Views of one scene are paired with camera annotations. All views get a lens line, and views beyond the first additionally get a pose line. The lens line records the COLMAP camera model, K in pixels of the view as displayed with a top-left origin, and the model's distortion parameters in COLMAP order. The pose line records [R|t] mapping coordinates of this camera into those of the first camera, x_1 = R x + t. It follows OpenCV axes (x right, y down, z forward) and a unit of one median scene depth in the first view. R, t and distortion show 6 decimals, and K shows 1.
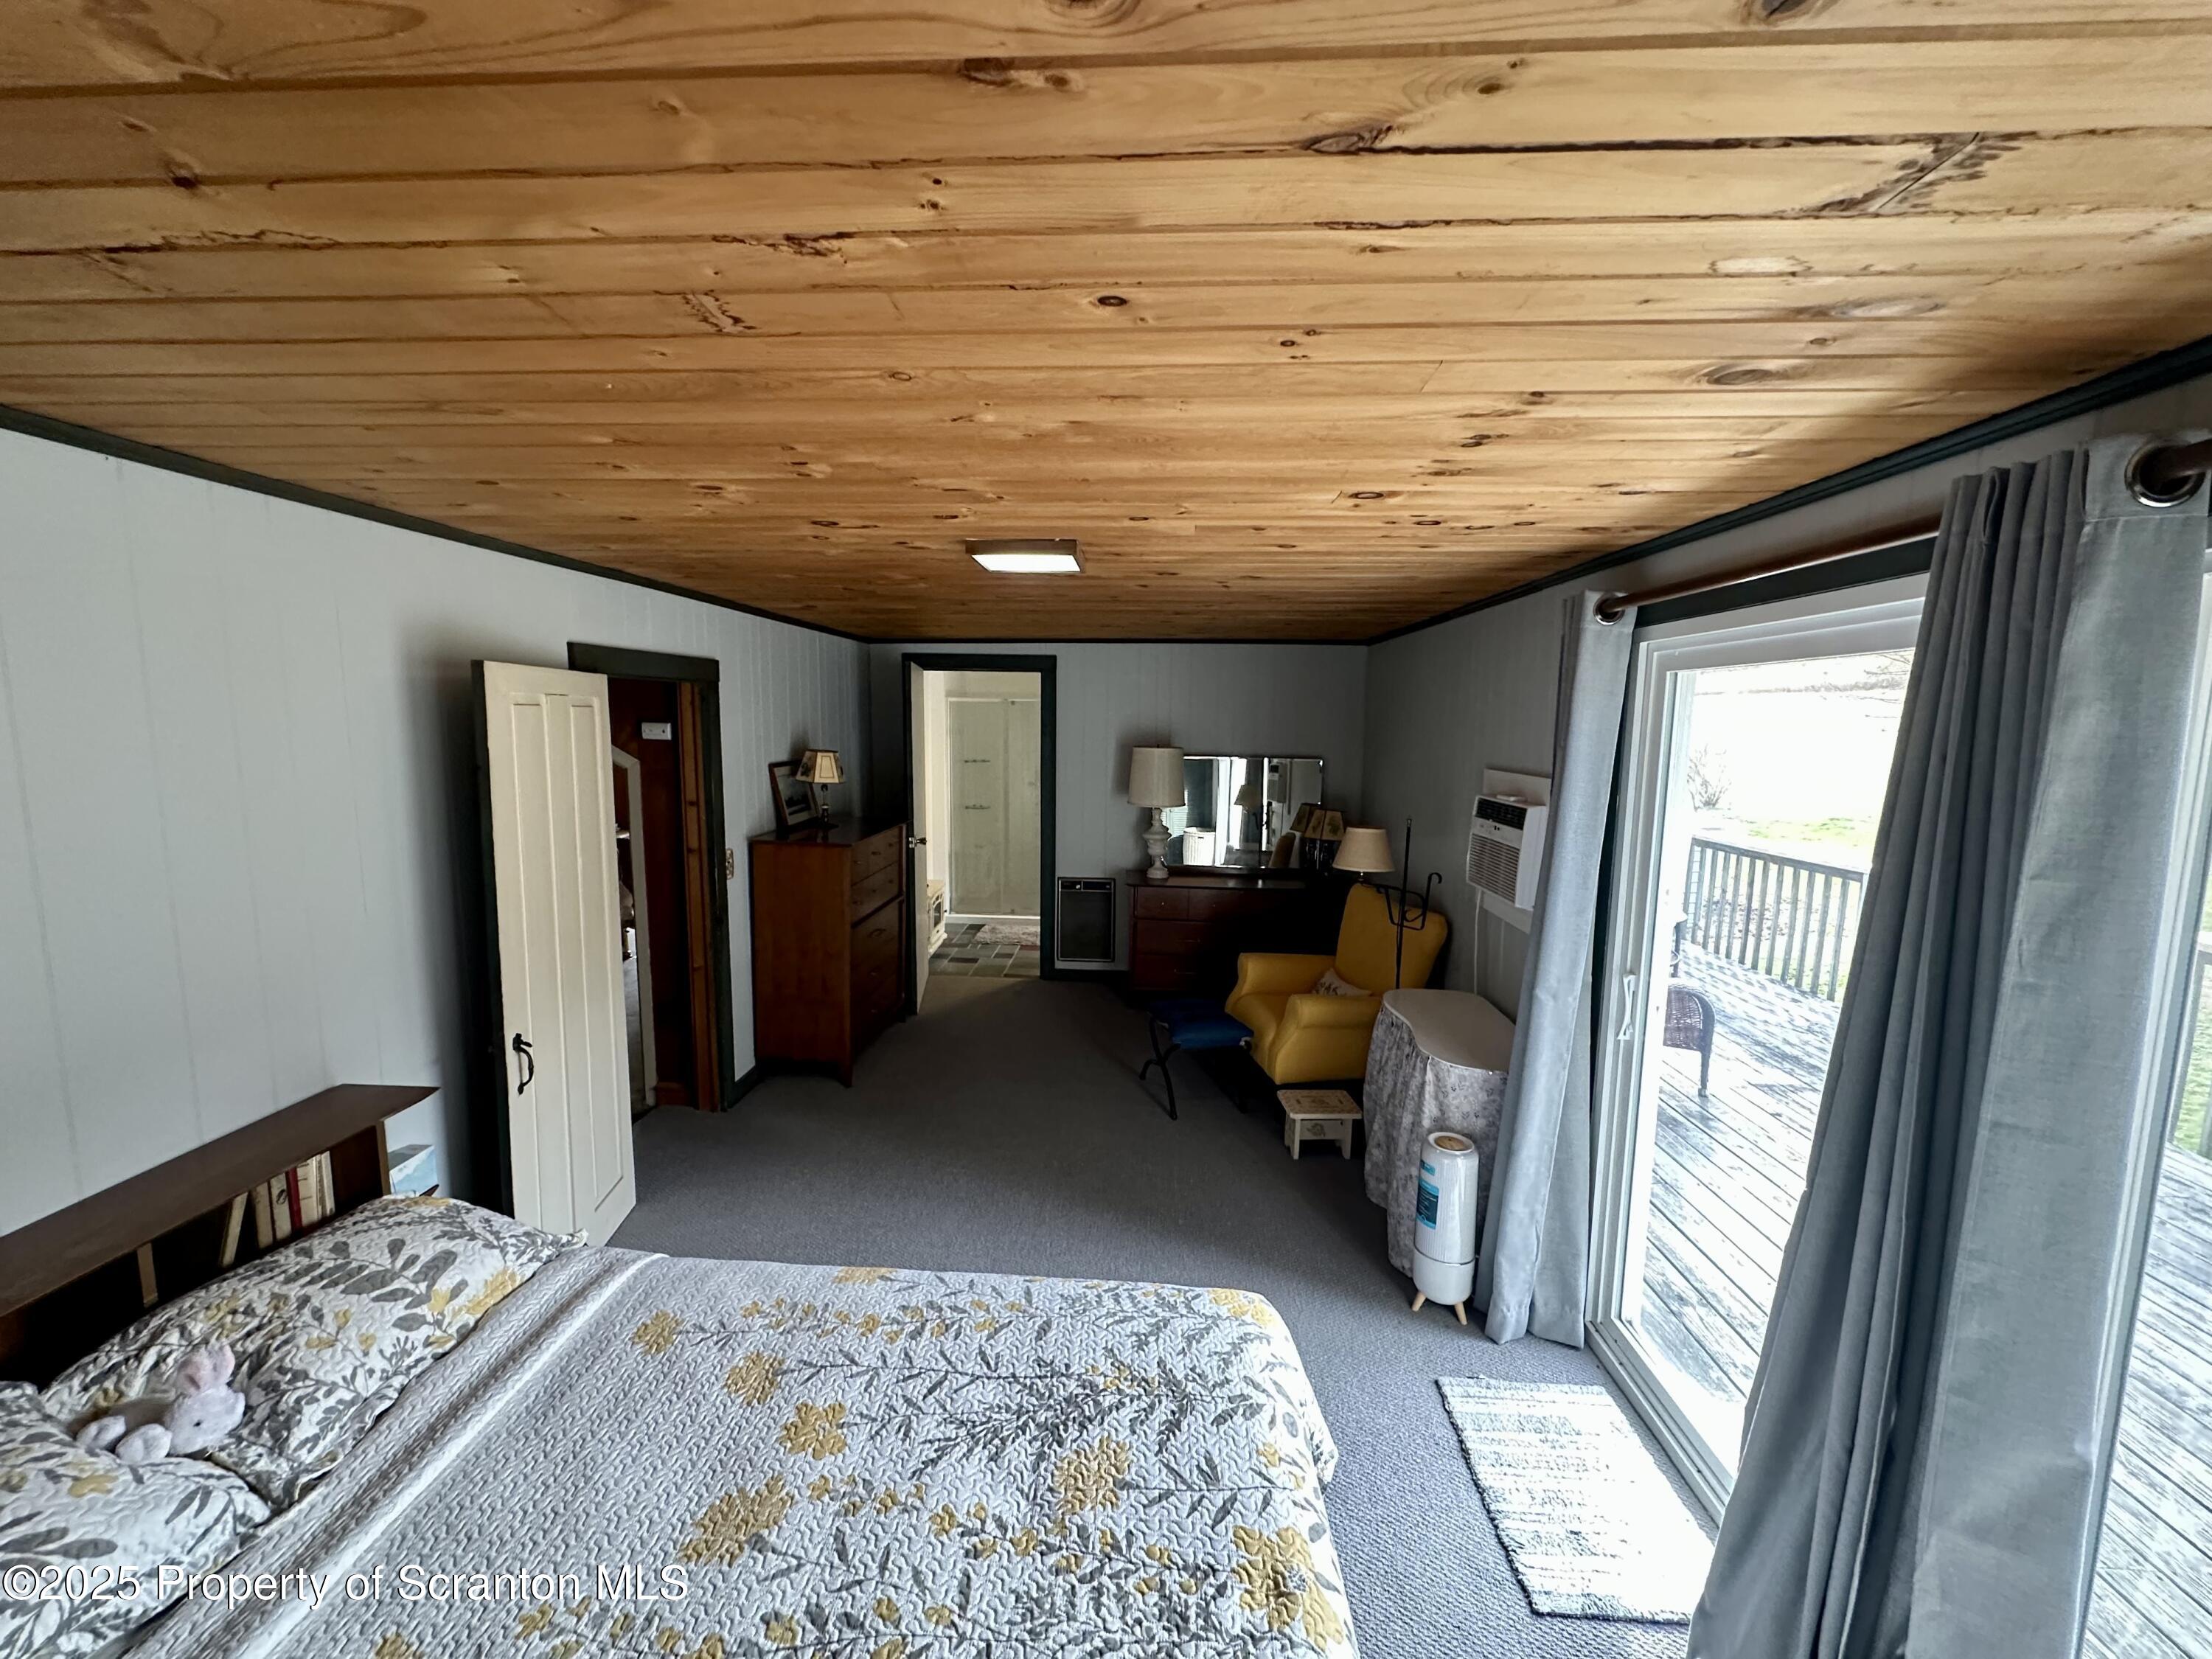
lens RADIAL K [[884.0, 0, 1106.0], [0, 884.0, 829.5], [0, 0, 1]] dist [-0.000852, -0.000353]
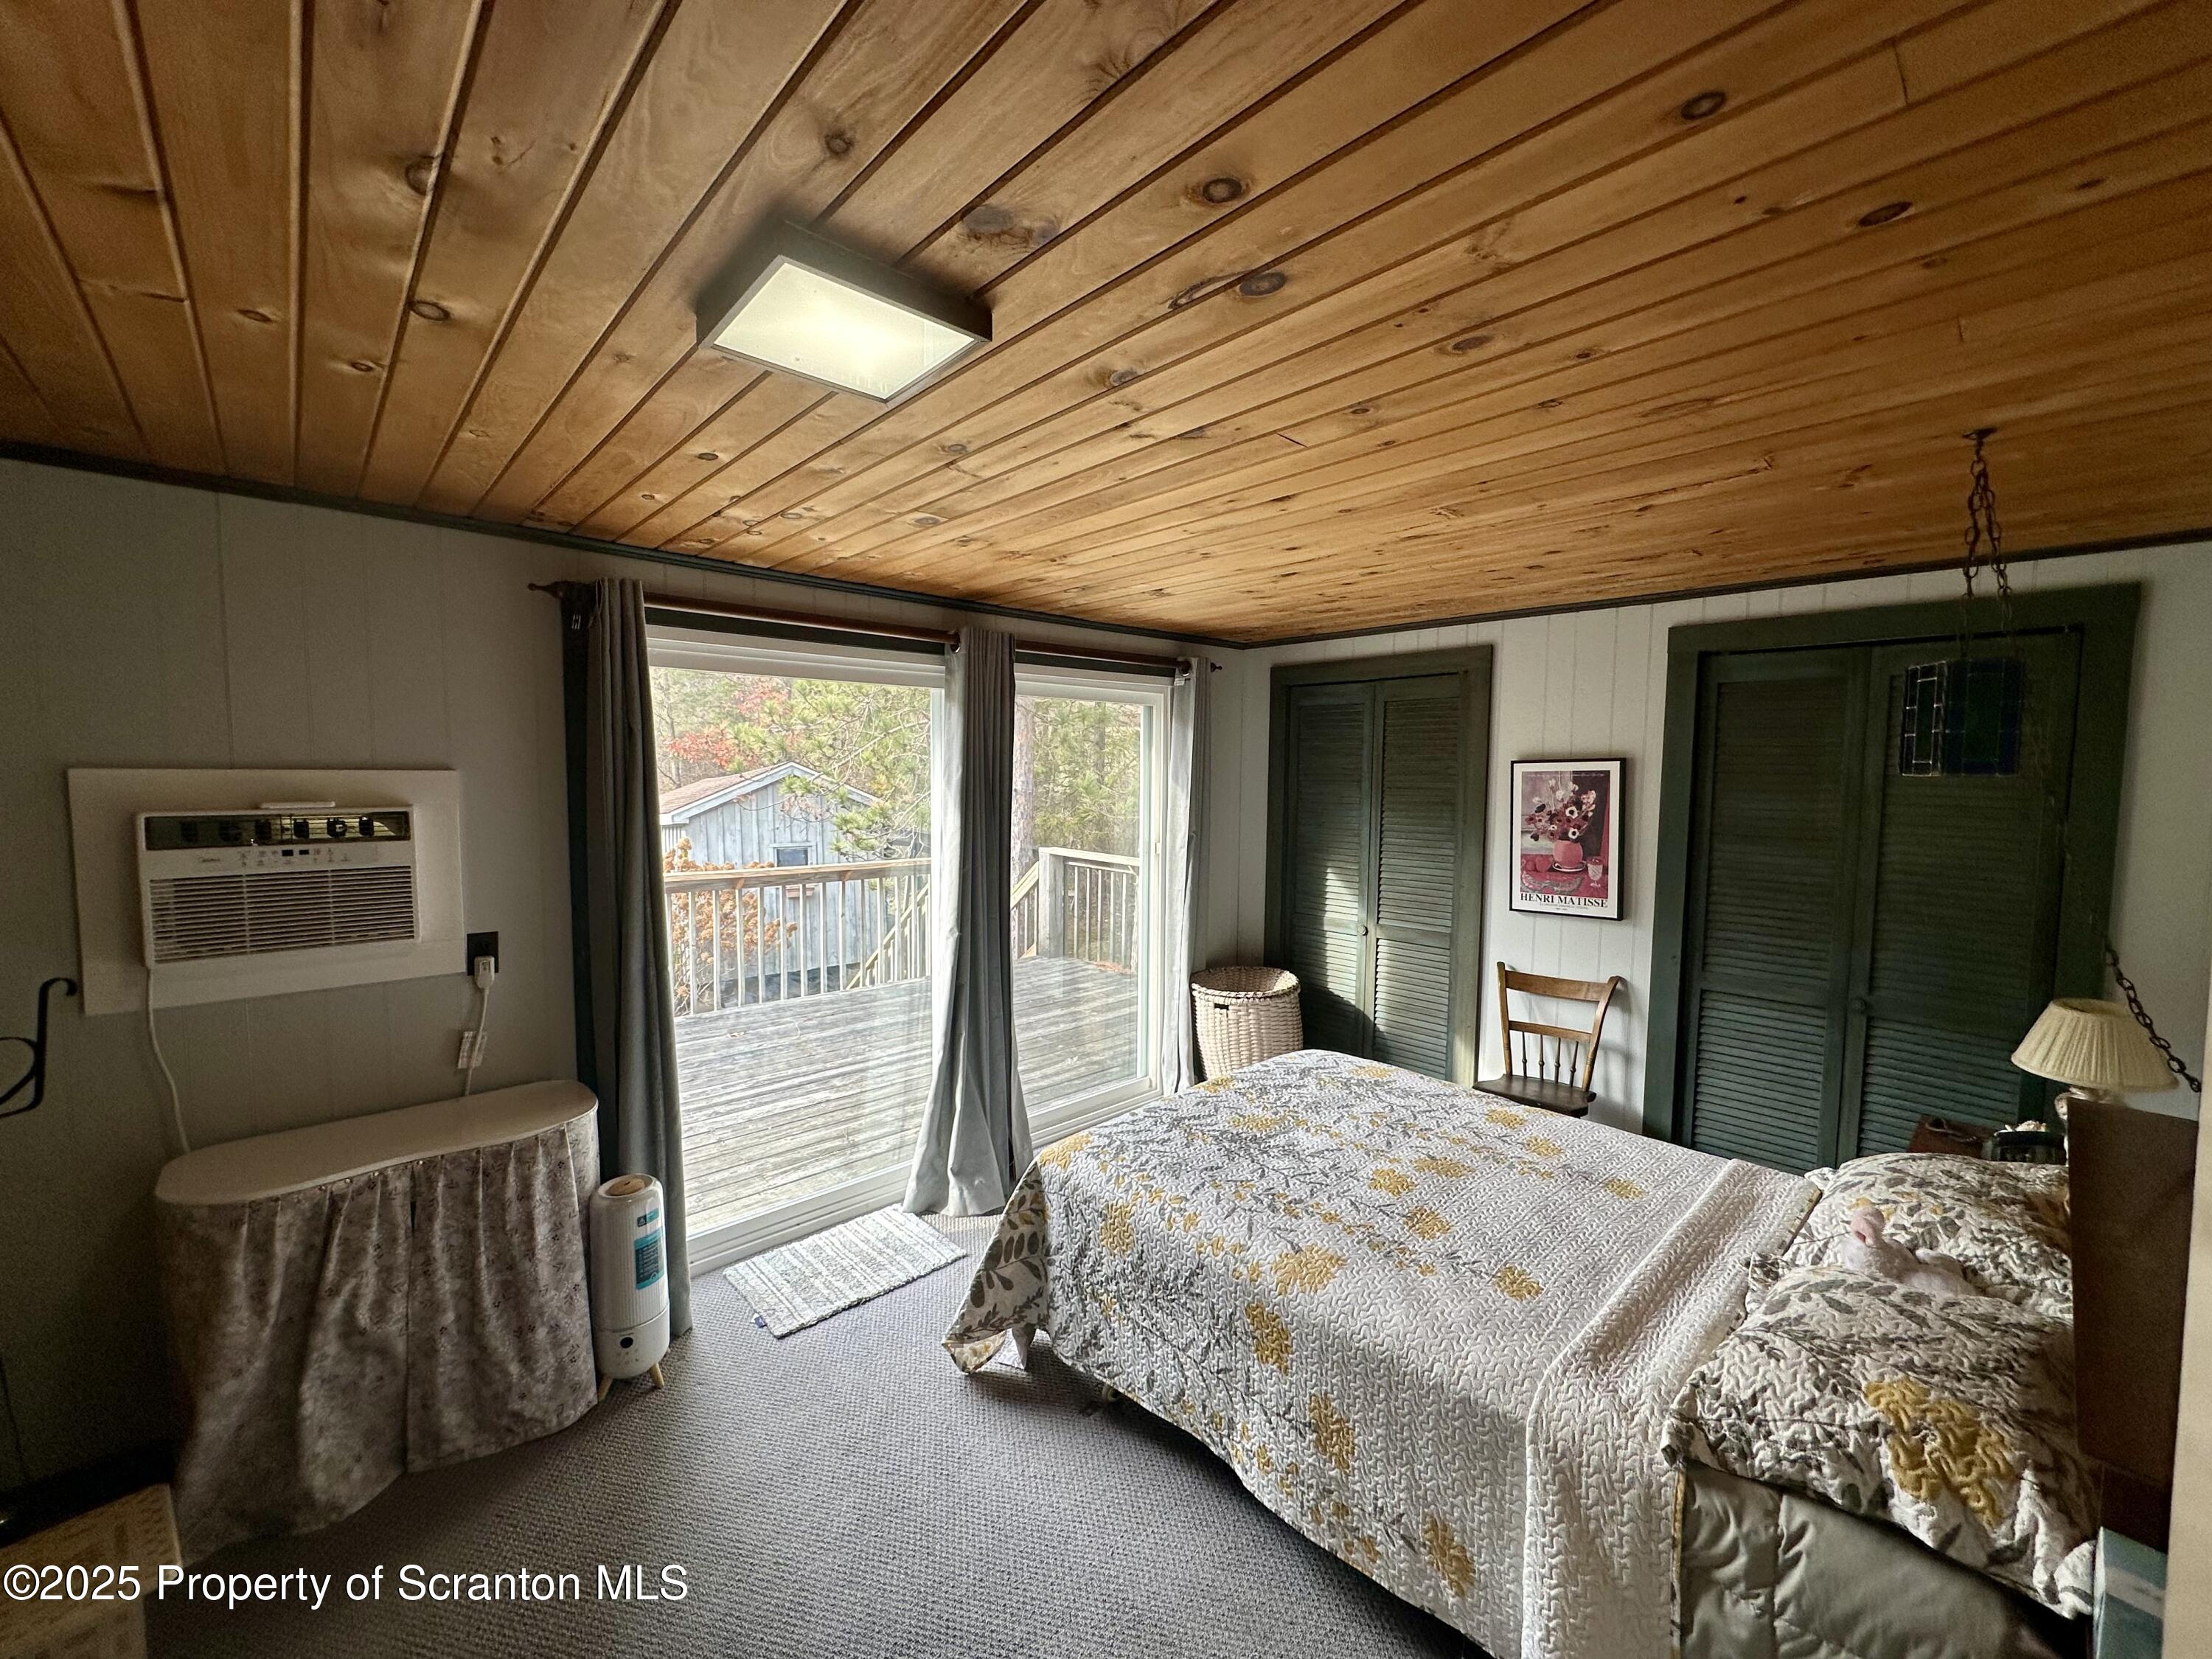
lens RADIAL K [[882.9, 0, 1106.0], [0, 882.9, 829.5], [0, 0, 1]] dist [-0.000759, -0.000054]
pose [[-0.721884, -0.062268, 0.689207, -0.943421], [0.074266, 0.983221, 0.166619, -0.181817], [-0.688018, 0.171464, -0.705147, 2.213213]]
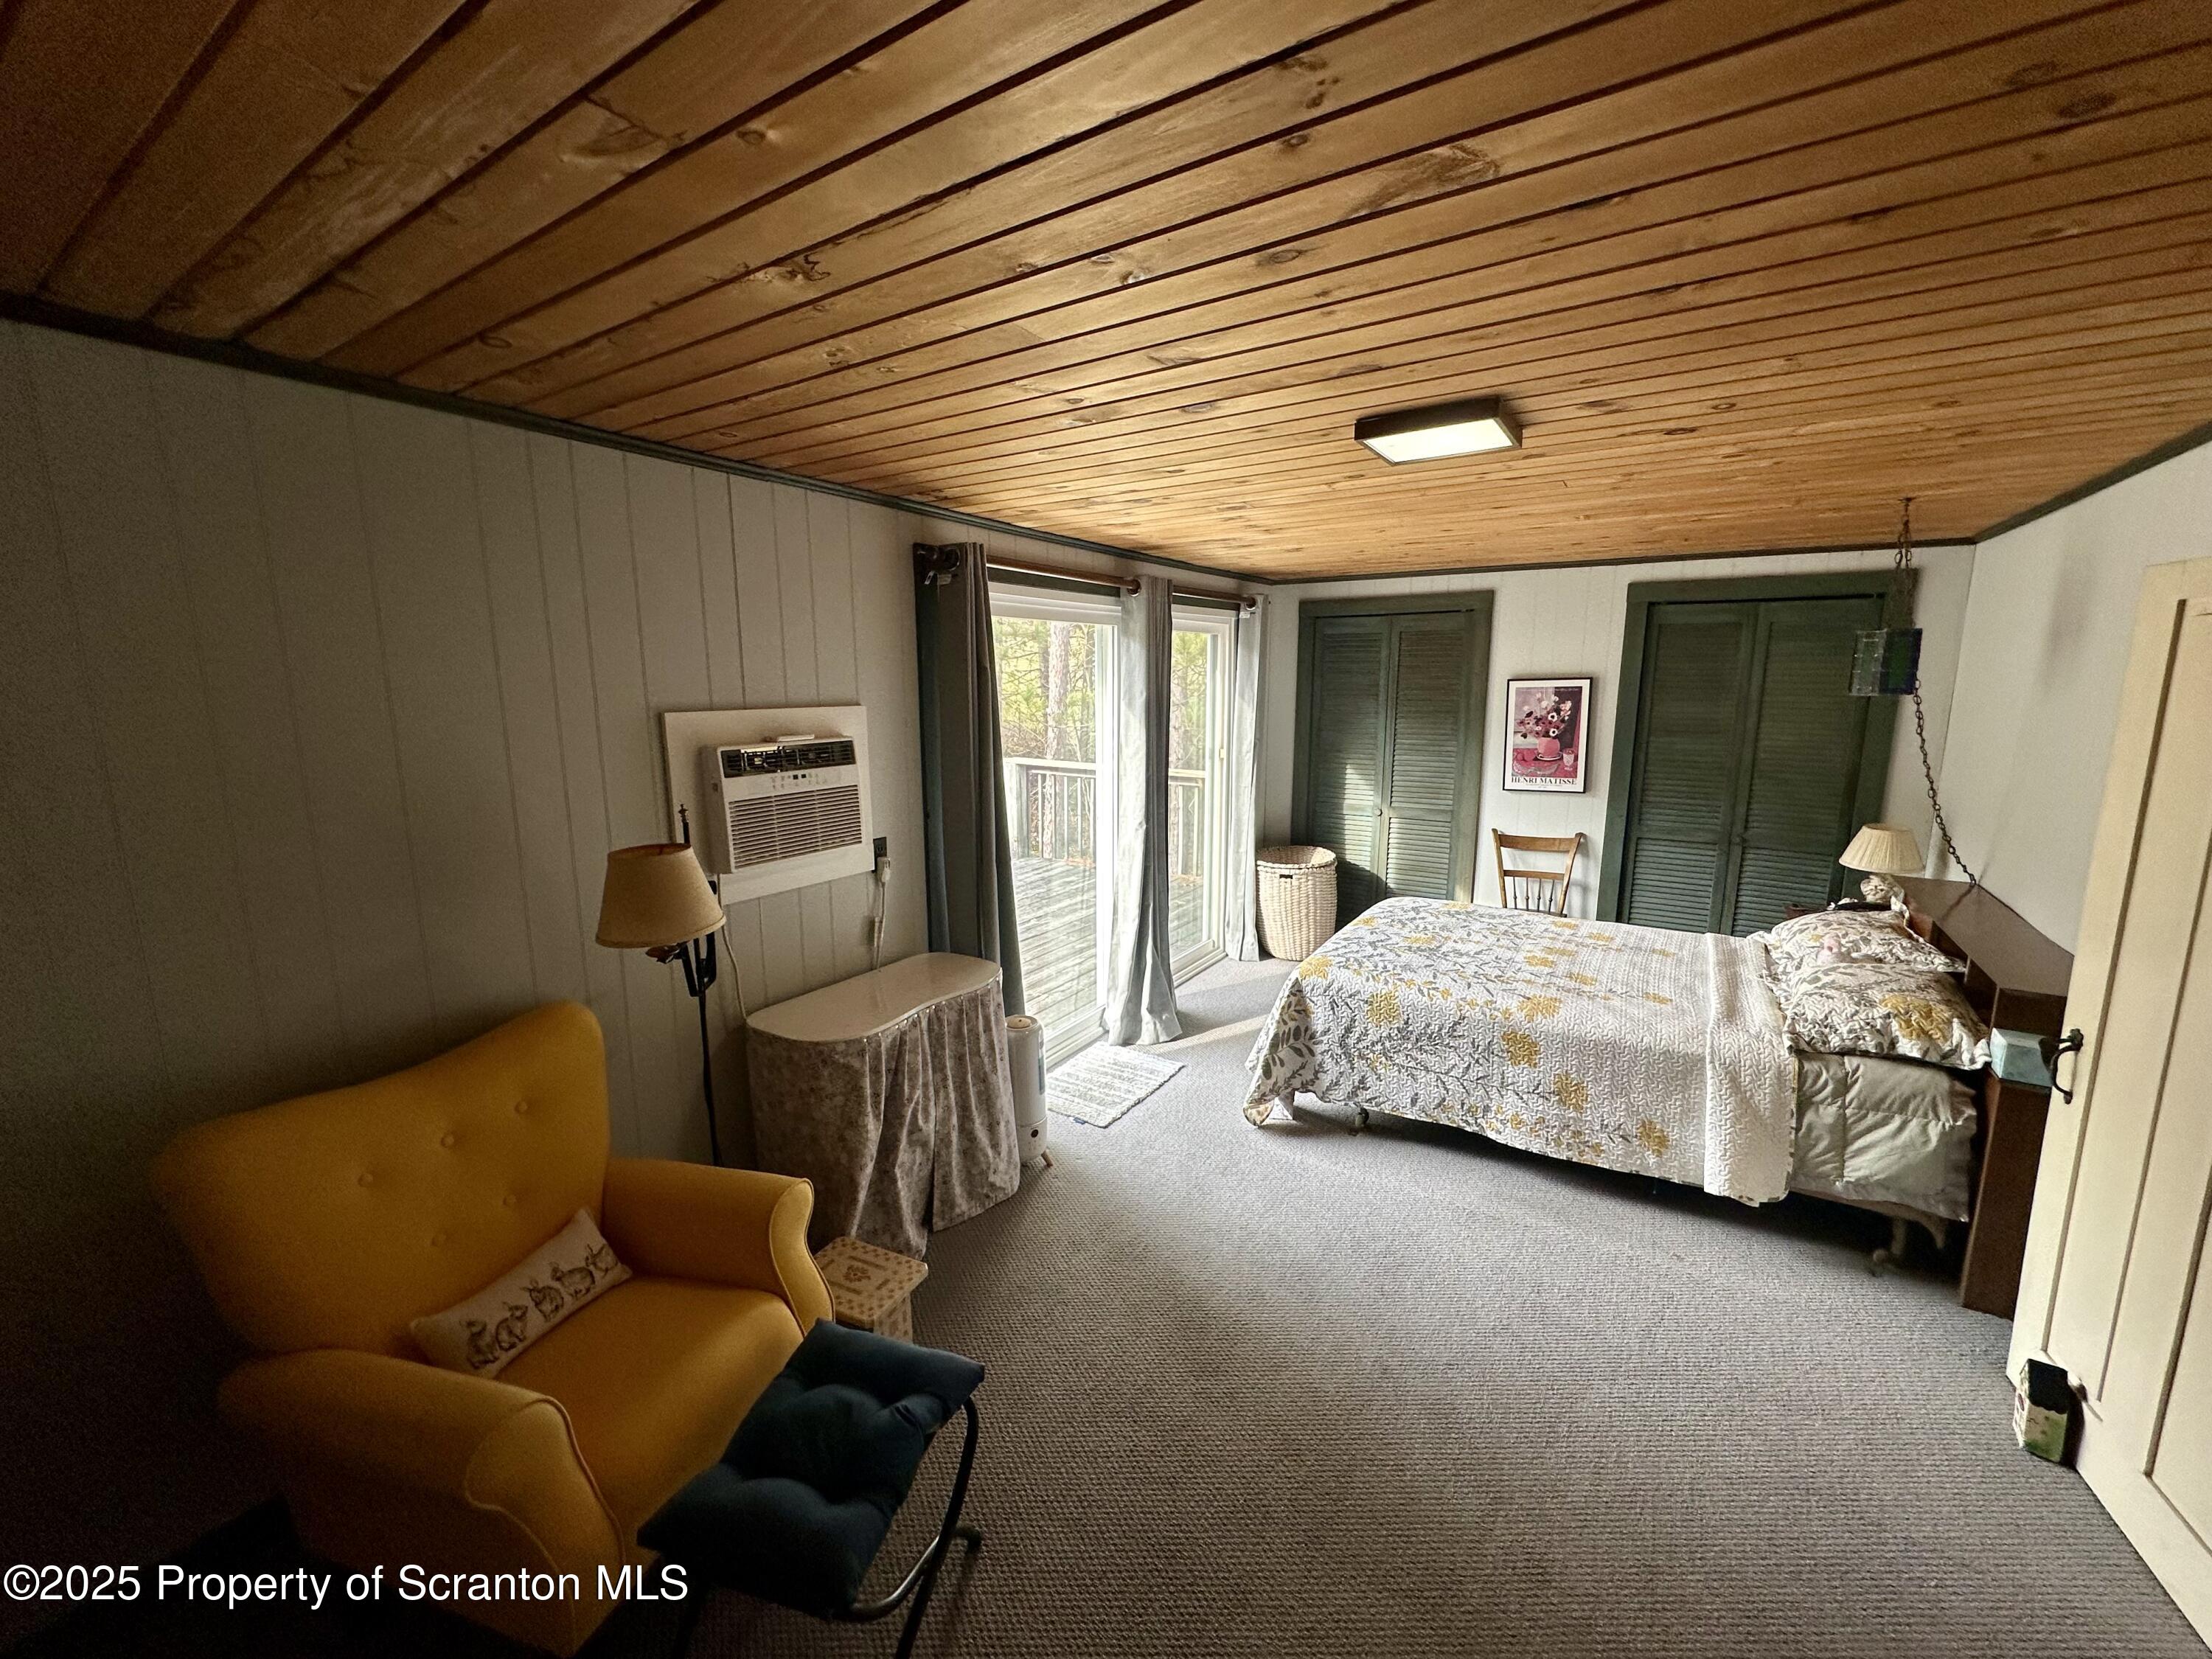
lens RADIAL K [[884.0, 0, 1106.0], [0, 884.0, 829.5], [0, 0, 1]] dist [-0.000852, -0.000353]
pose [[-0.868116, -0.091260, 0.487900, -0.427426], [0.059329, 0.956828, 0.284535, -0.364697], [-0.492803, 0.275956, -0.825223, 3.275114]]
